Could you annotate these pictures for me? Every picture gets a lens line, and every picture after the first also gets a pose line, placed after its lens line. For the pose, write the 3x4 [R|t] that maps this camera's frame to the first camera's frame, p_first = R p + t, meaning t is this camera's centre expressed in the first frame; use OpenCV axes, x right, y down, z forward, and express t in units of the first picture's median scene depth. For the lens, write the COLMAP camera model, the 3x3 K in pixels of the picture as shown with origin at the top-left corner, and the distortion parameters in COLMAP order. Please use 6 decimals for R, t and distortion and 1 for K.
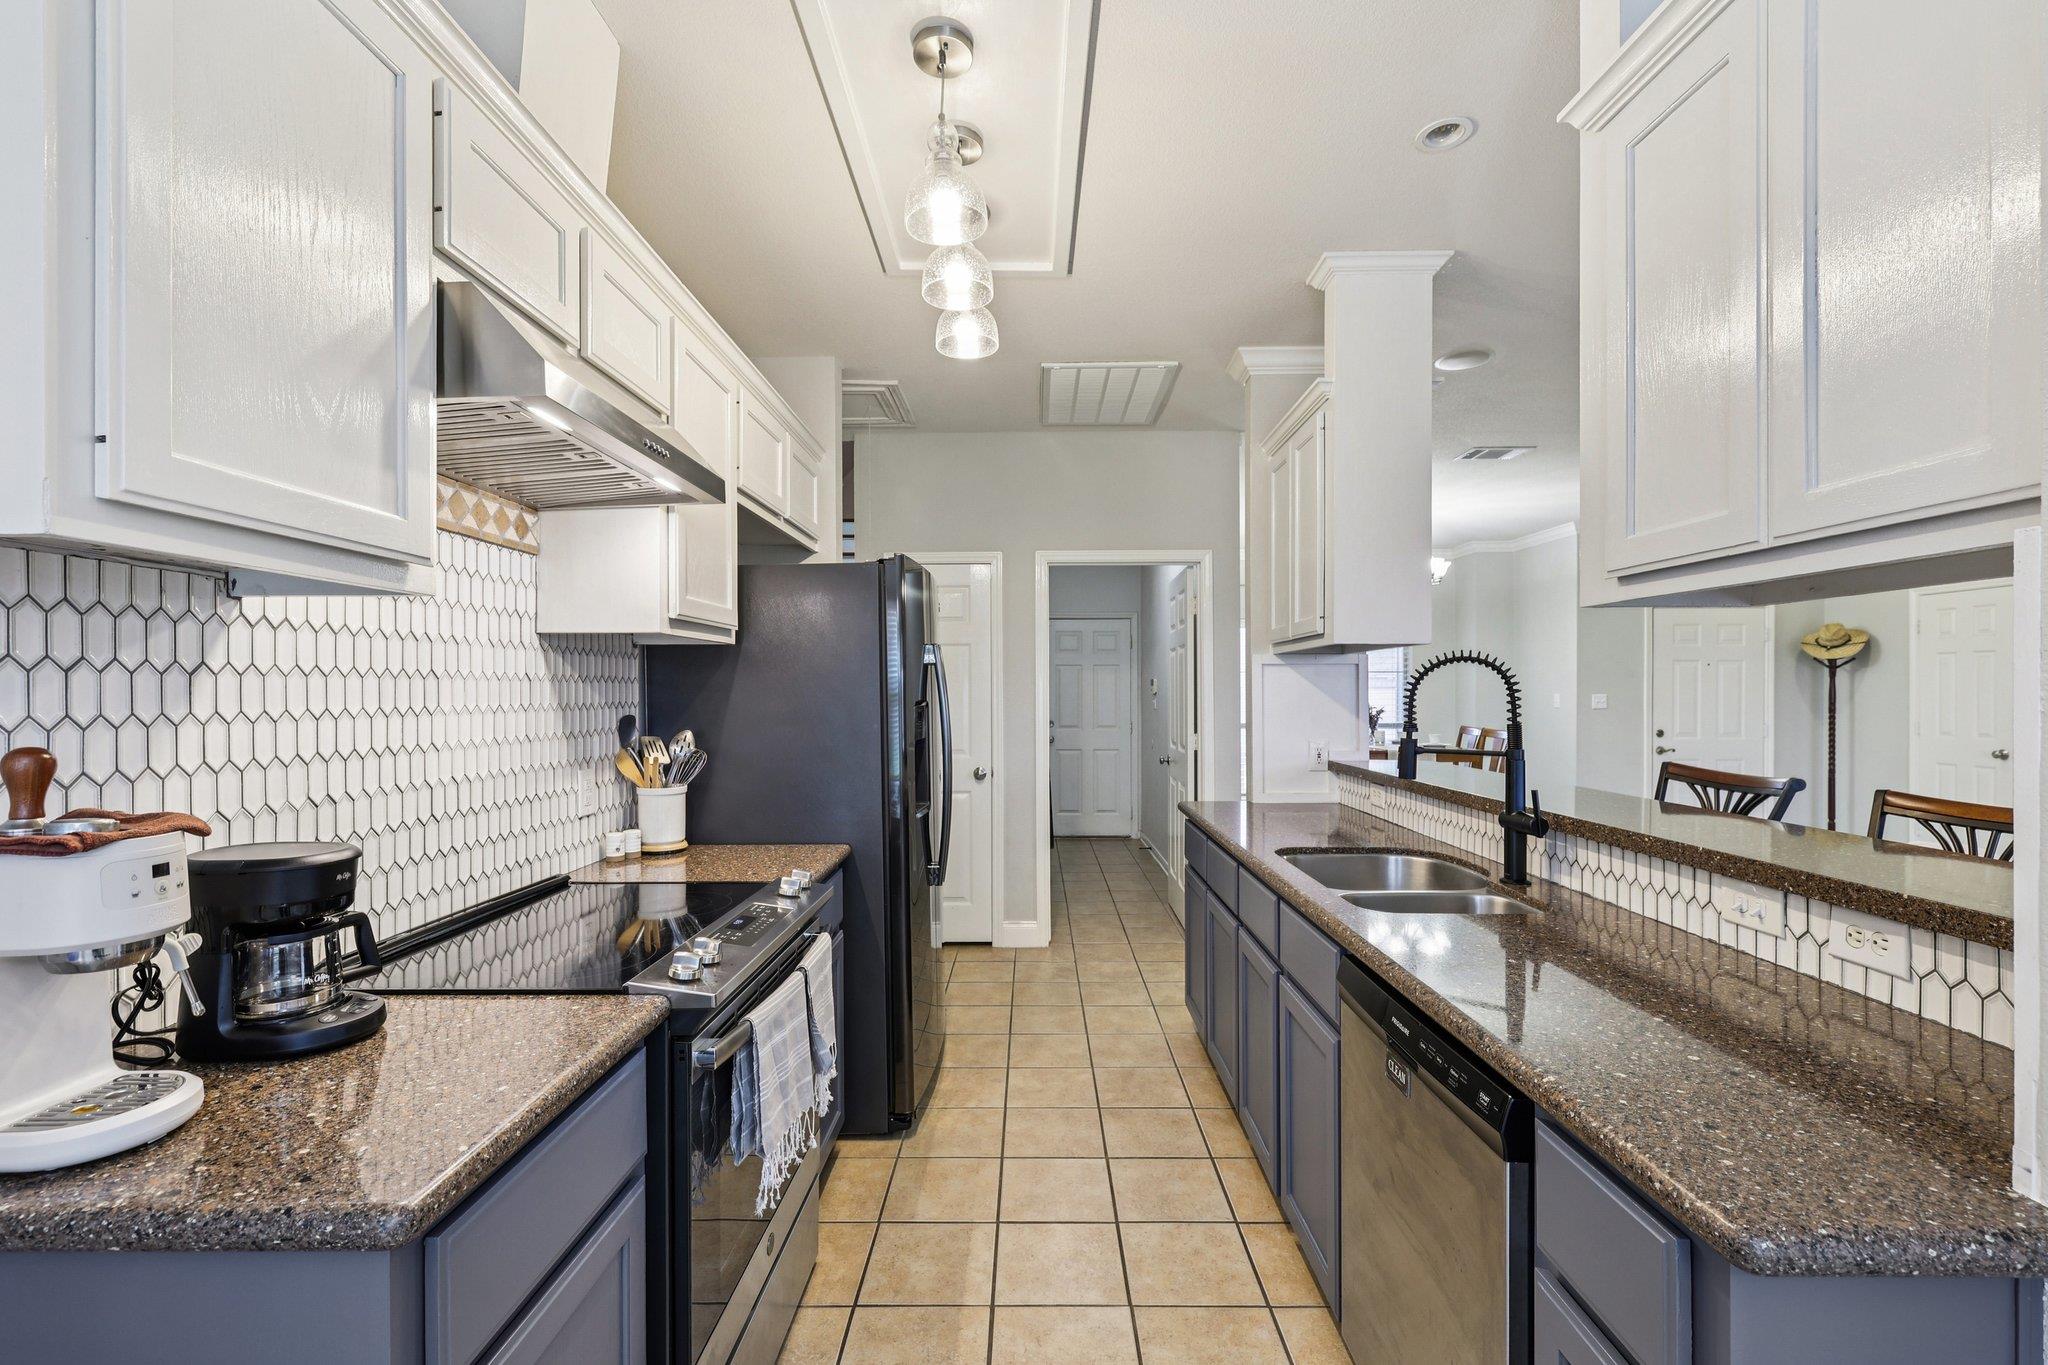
lens RADIAL K [[868.1, 0, 1035.0], [0, 868.1, 692.8], [0, 0, 1]] dist [-0.001367, 0.000515]
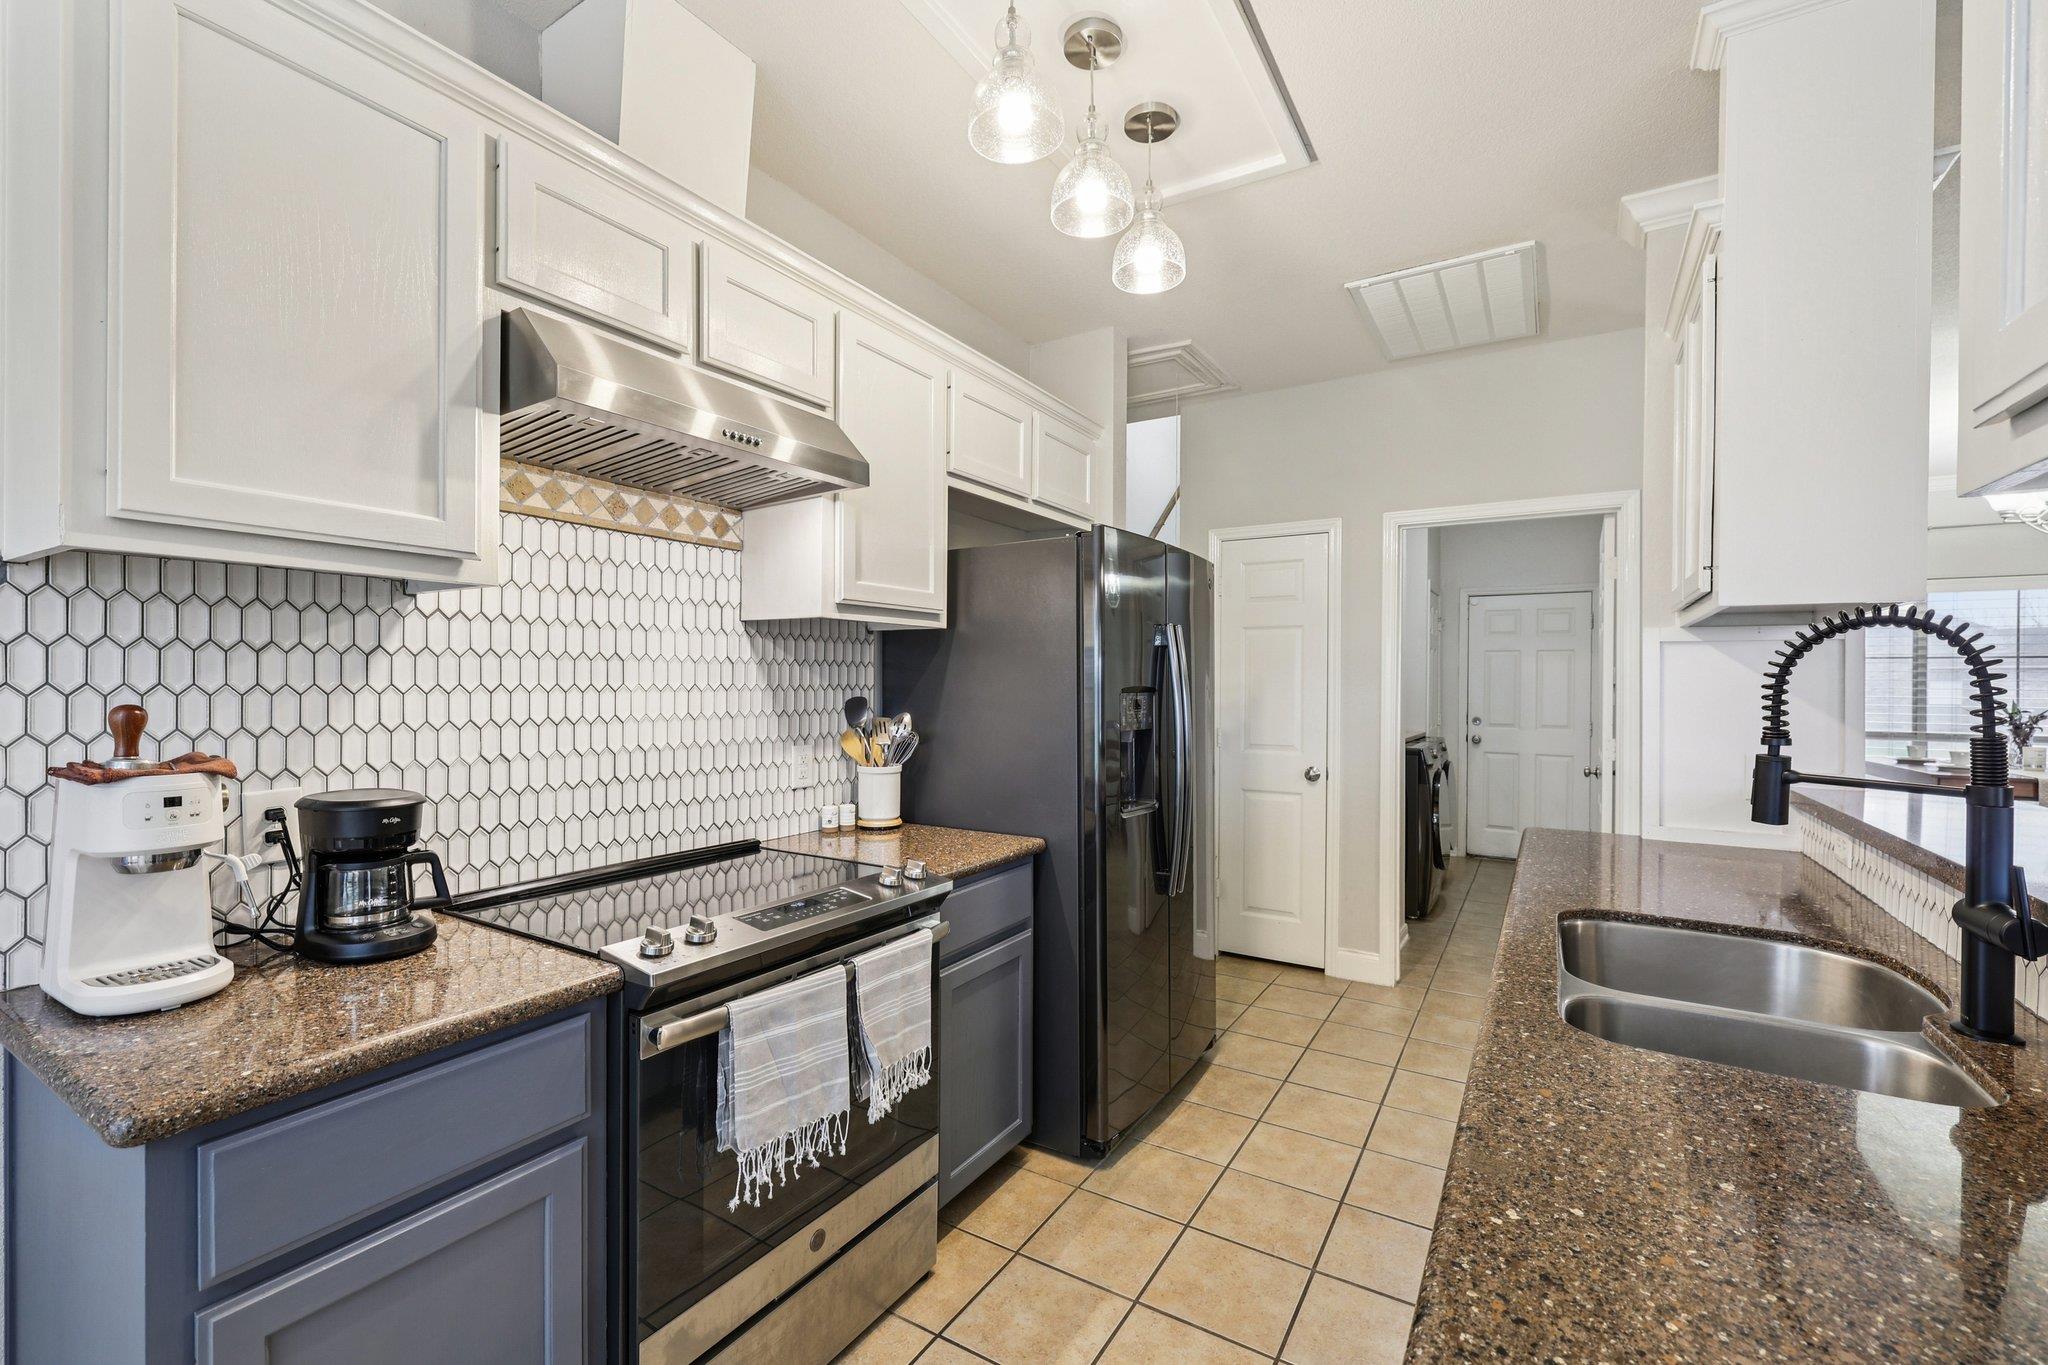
lens RADIAL K [[868.1, 0, 1024.8], [0, 868.1, 684.8], [0, 0, 1]] dist [-0.001367, 0.000515]
pose [[0.856256, 0.009330, -0.516467, 0.312573], [-0.008565, 0.999956, 0.003864, 0.005823], [0.516481, 0.001115, 0.856298, 0.229682]]
